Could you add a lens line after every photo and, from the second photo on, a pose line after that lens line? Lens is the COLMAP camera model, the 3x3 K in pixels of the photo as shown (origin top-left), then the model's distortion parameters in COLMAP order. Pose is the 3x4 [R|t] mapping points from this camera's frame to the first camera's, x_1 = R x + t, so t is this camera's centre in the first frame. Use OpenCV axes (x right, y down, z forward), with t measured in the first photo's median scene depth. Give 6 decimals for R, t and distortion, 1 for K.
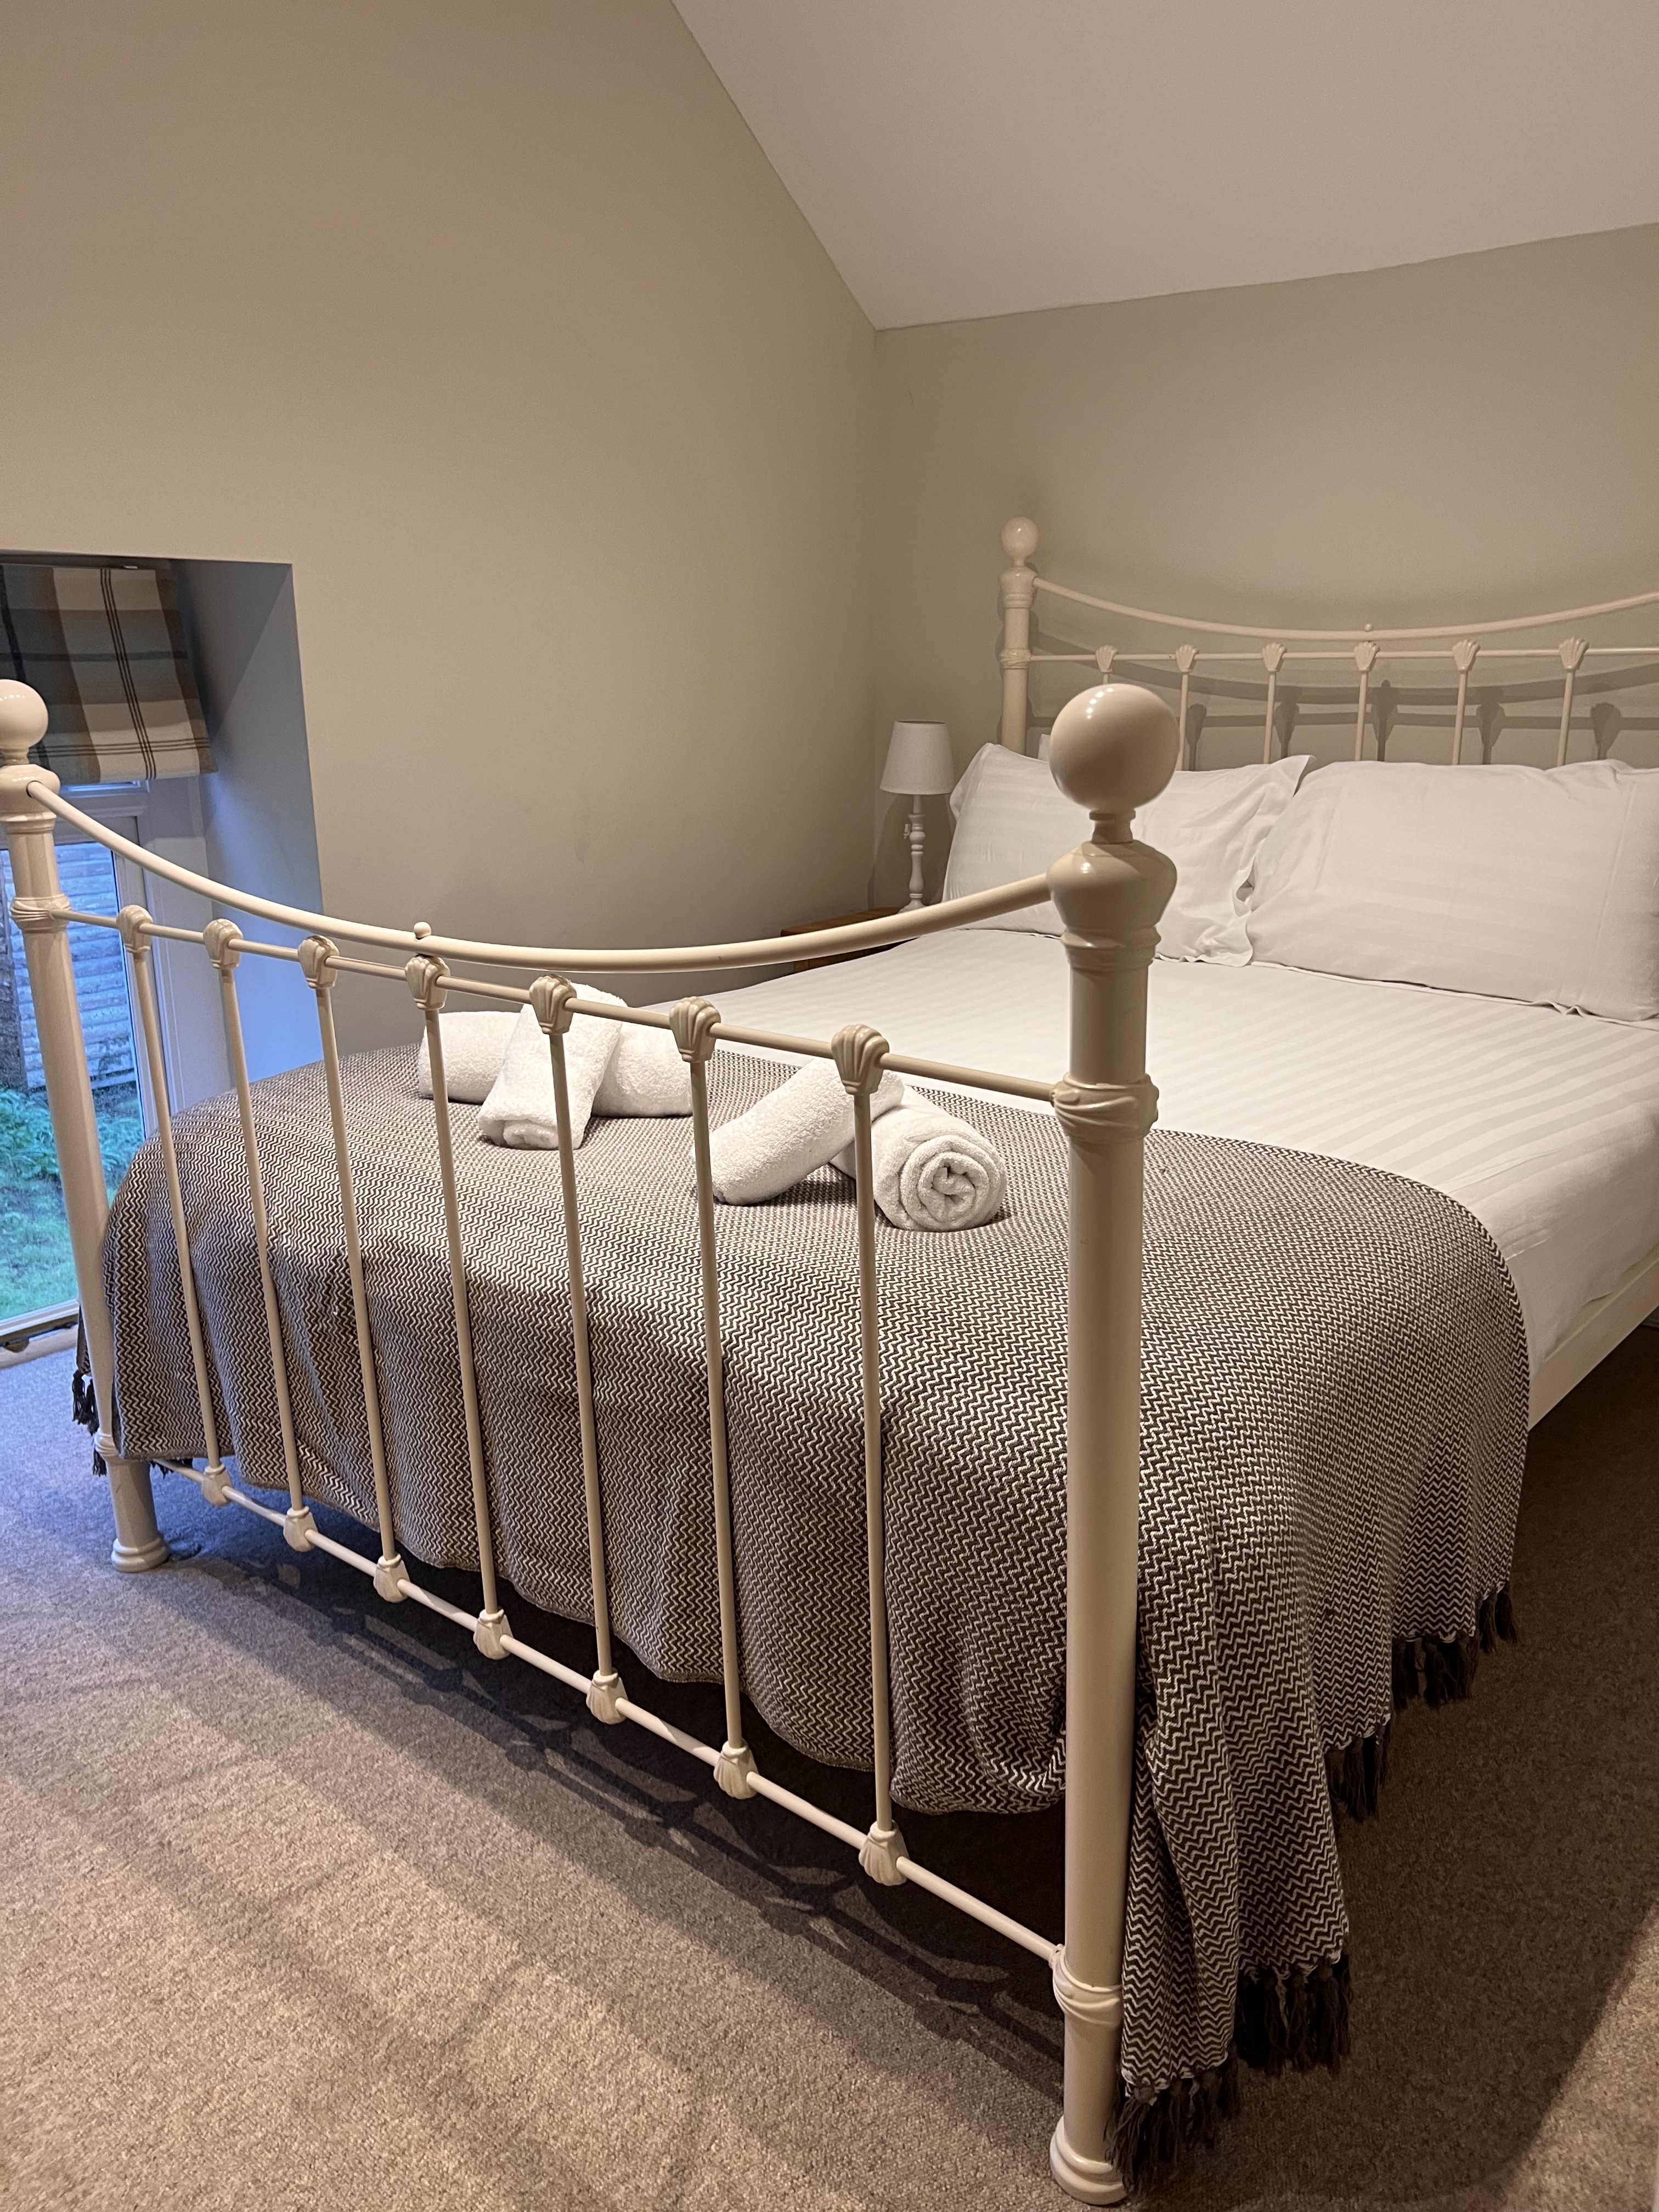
lens RADIAL K [[1684.1, 0, 857.5], [0, 1684.1, 1095.0], [0, 0, 1]] dist [0.049438, -0.063618]
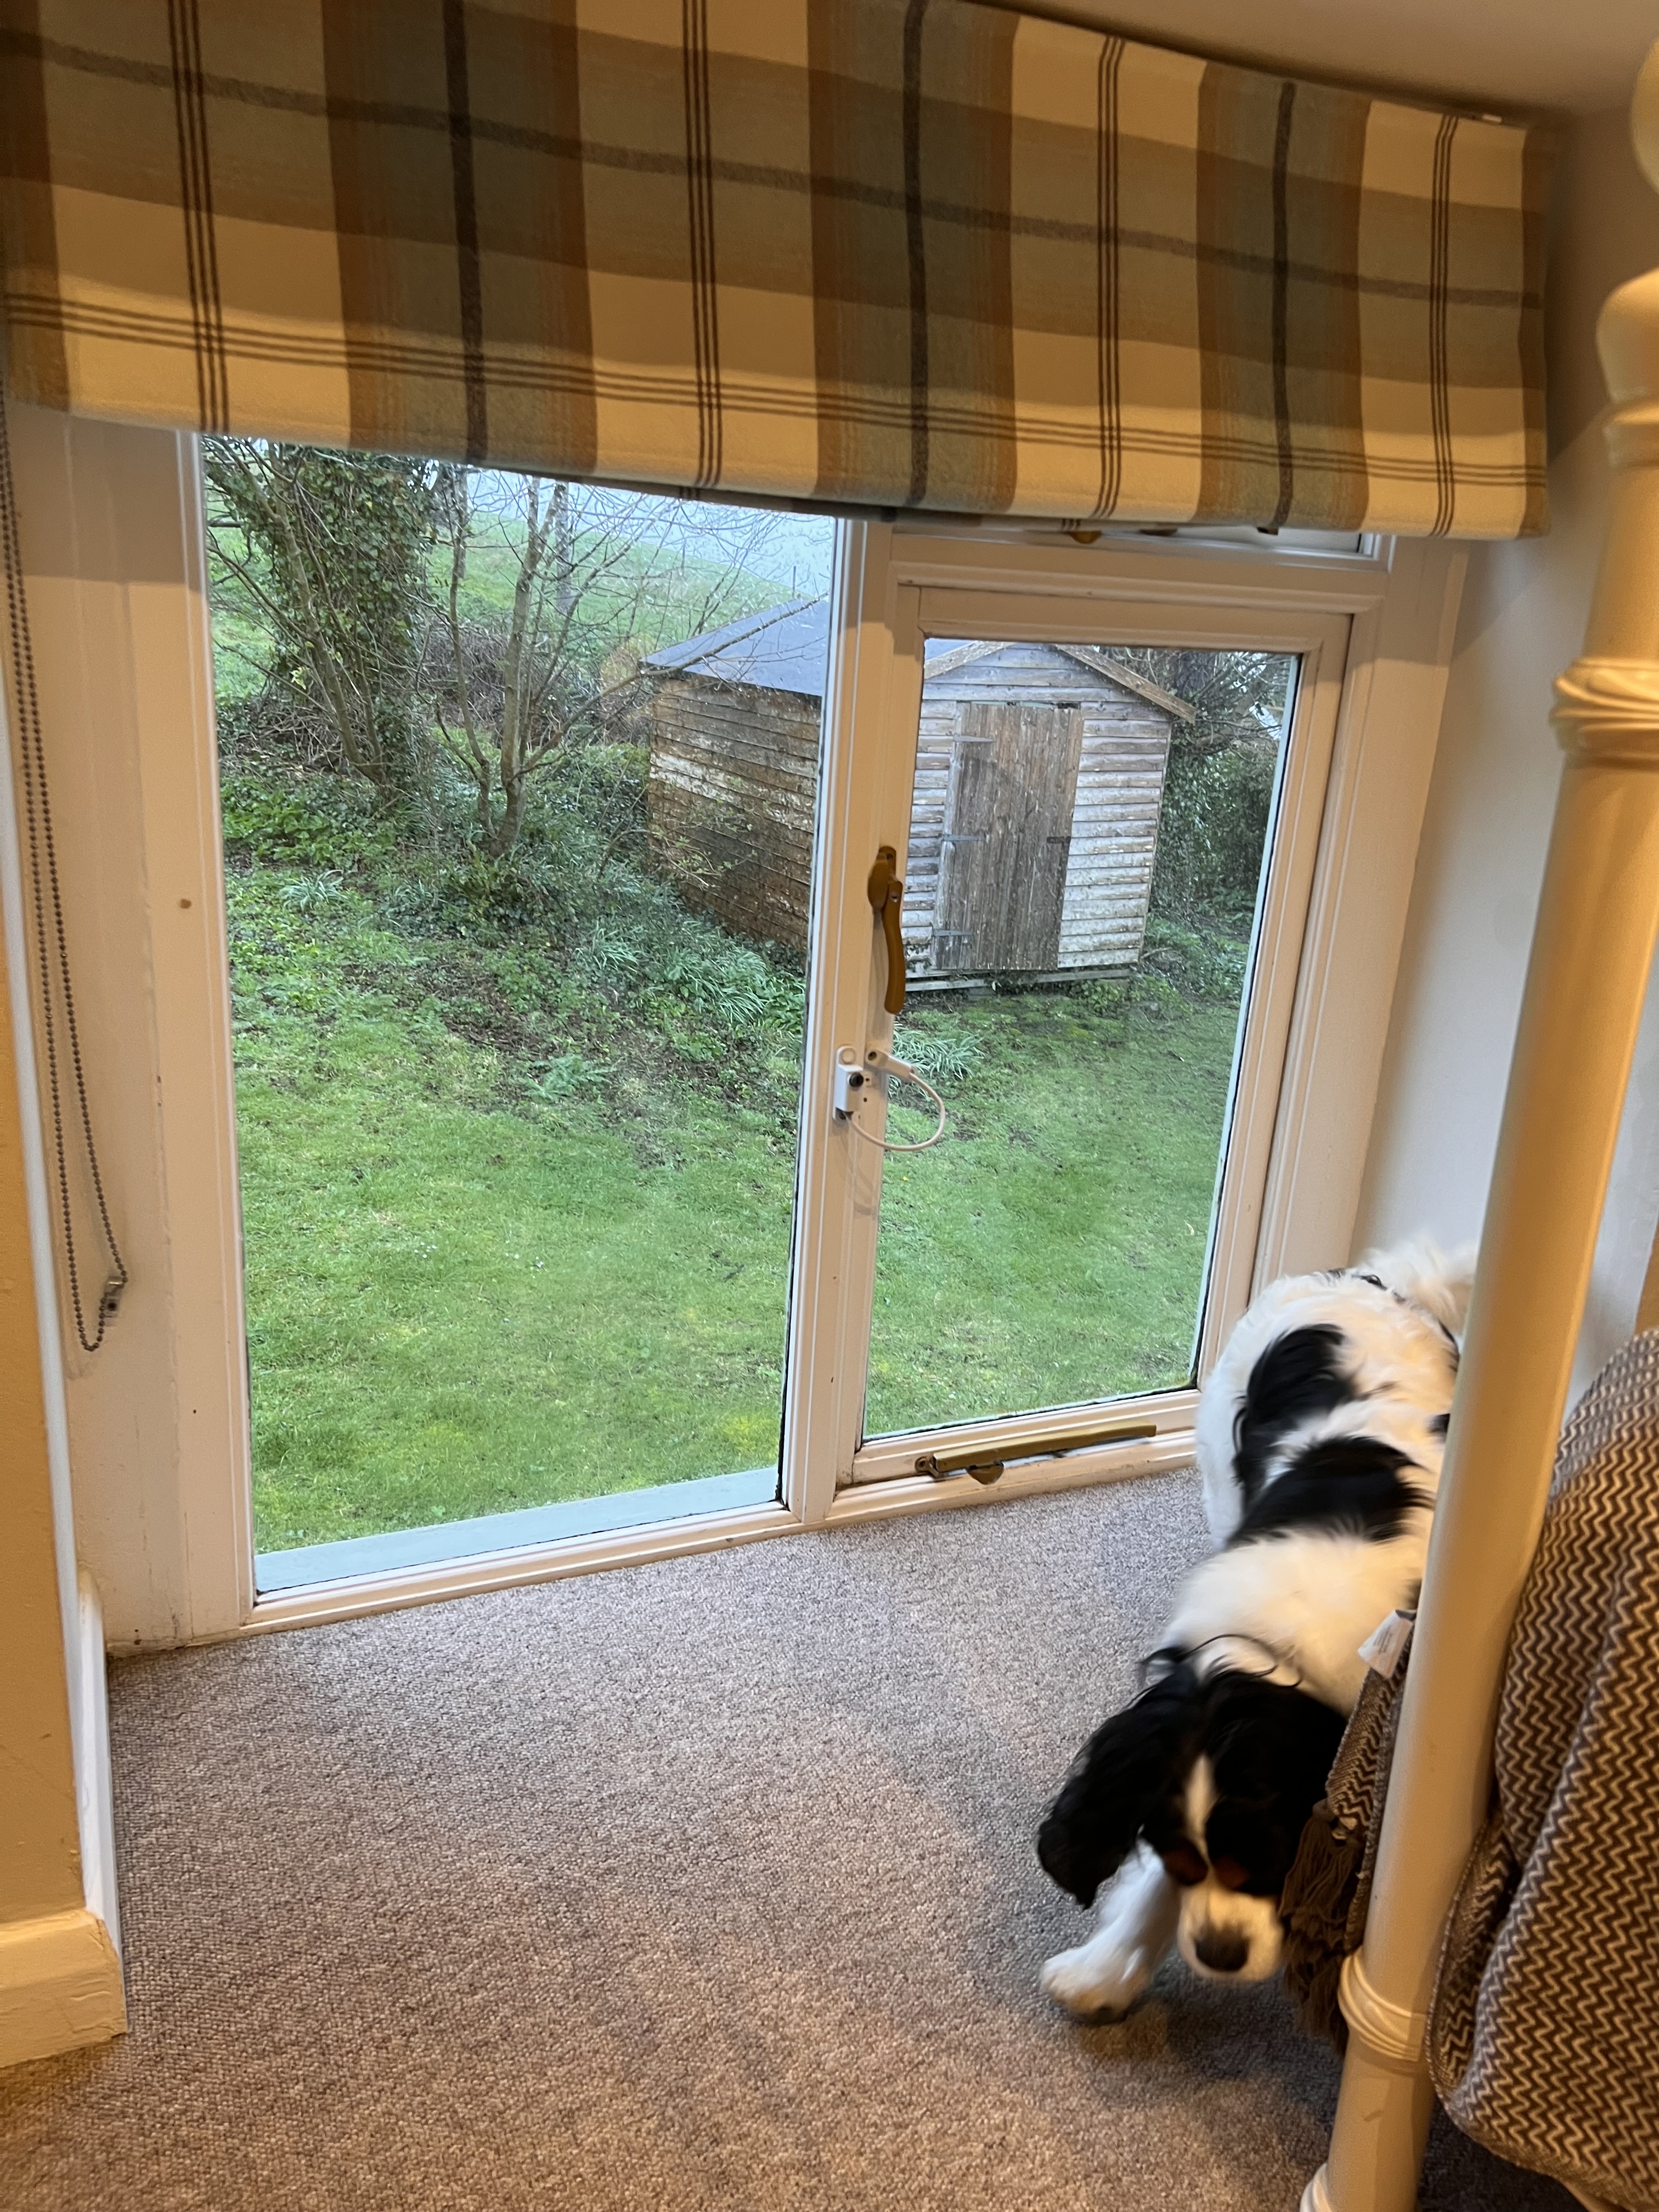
lens RADIAL K [[1674.5, 0, 824.6], [0, 1674.5, 1118.2], [0, 0, 1]] dist [0.060984, -0.069133]
pose [[0.898410, 0.191681, -0.395117, -0.514635], [-0.173825, 0.981449, 0.080884, -0.025576], [0.403291, -0.003986, 0.915063, 0.655131]]
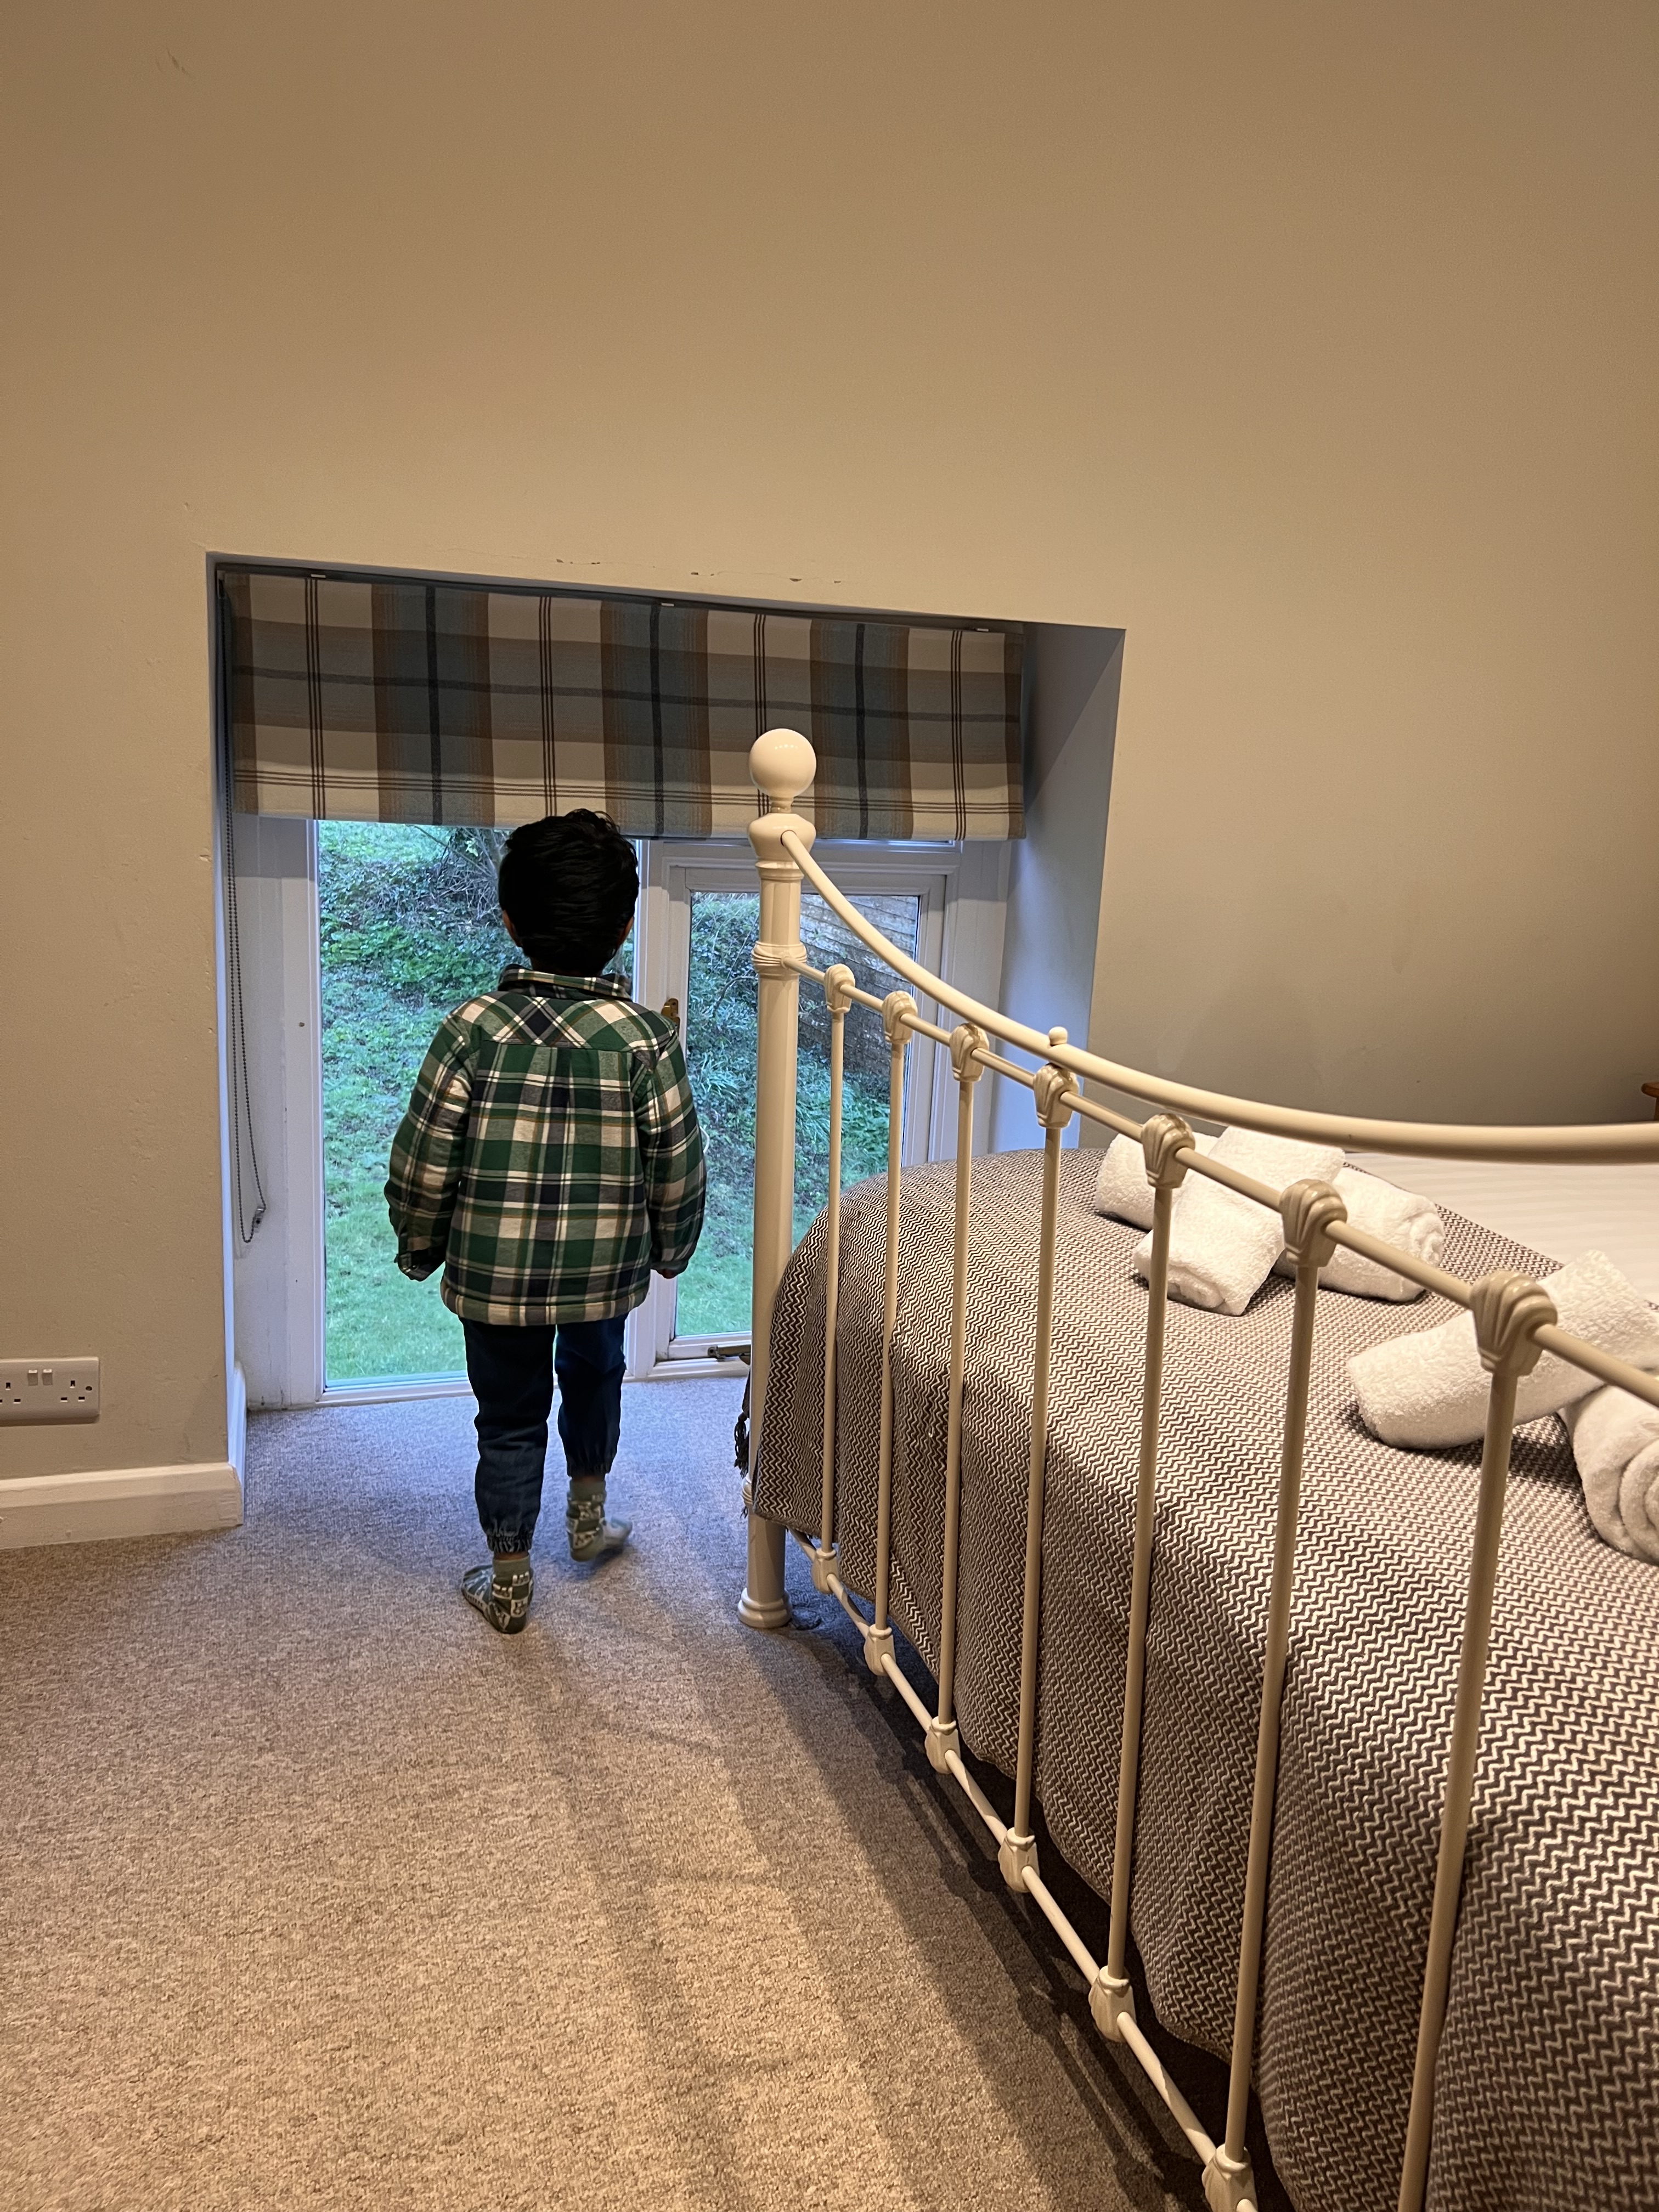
lens RADIAL K [[1682.7, 0, 829.5], [0, 1682.7, 1106.0], [0, 0, 1]] dist [0.071124, -0.079562]
pose [[0.849001, 0.168047, -0.500958, 0.064090], [-0.188596, 0.982006, 0.009791, -0.040720], [0.493589, 0.086166, 0.865416, 0.171368]]
